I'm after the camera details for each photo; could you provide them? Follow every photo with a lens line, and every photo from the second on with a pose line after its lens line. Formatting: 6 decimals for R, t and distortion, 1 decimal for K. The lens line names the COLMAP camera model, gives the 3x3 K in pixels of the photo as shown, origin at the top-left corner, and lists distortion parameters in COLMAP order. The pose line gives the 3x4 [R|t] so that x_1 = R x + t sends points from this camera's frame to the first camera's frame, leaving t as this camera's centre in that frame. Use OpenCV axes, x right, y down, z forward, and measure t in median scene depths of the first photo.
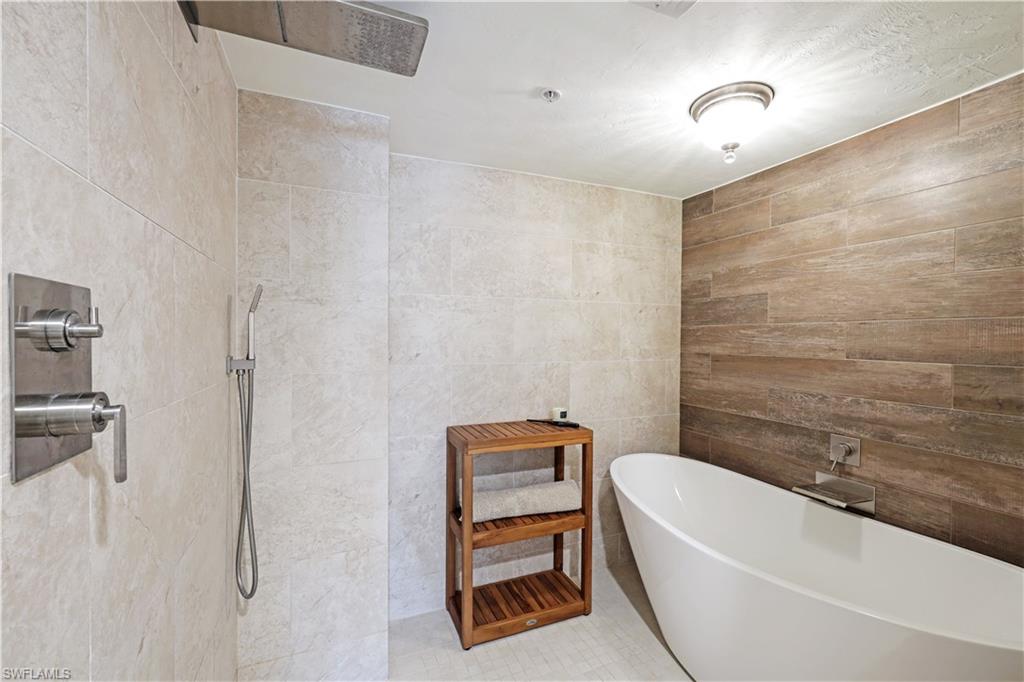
lens RADIAL K [[426.5, 0, 512.7], [0, 426.5, 338.9], [0, 0, 1]] dist [0.002571, 0.000175]
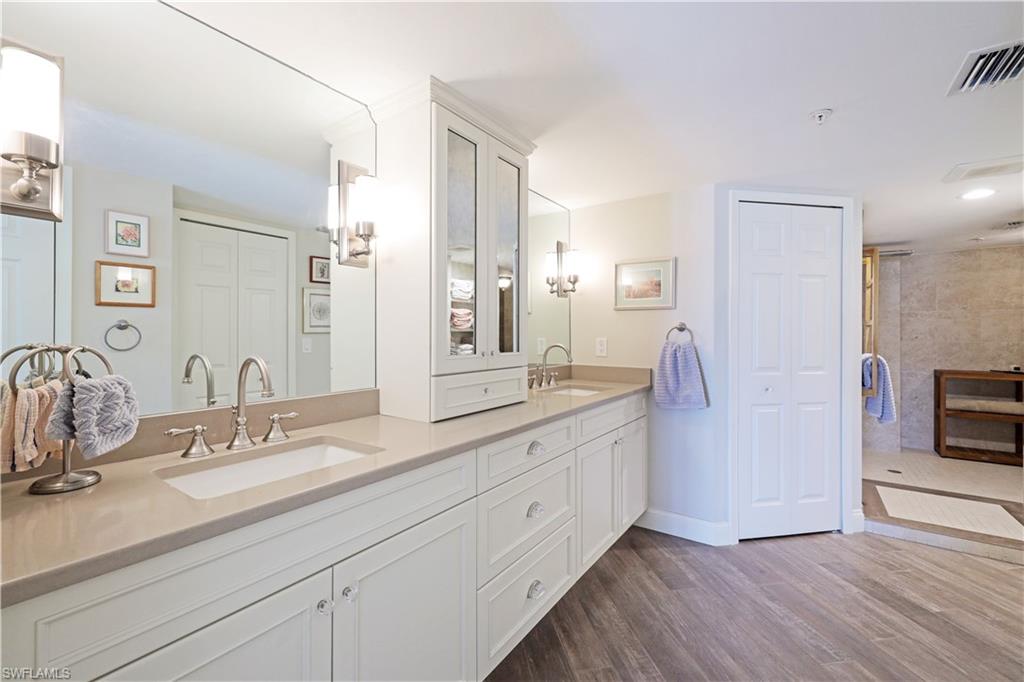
lens RADIAL K [[426.5, 0, 512.7], [0, 426.5, 338.9], [0, 0, 1]] dist [0.002571, 0.000175]
pose [[0.521749, -0.001960, -0.853097, 0.613204], [-0.002409, 0.999990, -0.003771, 0.057644], [0.853096, 0.004023, 0.521739, -2.084030]]
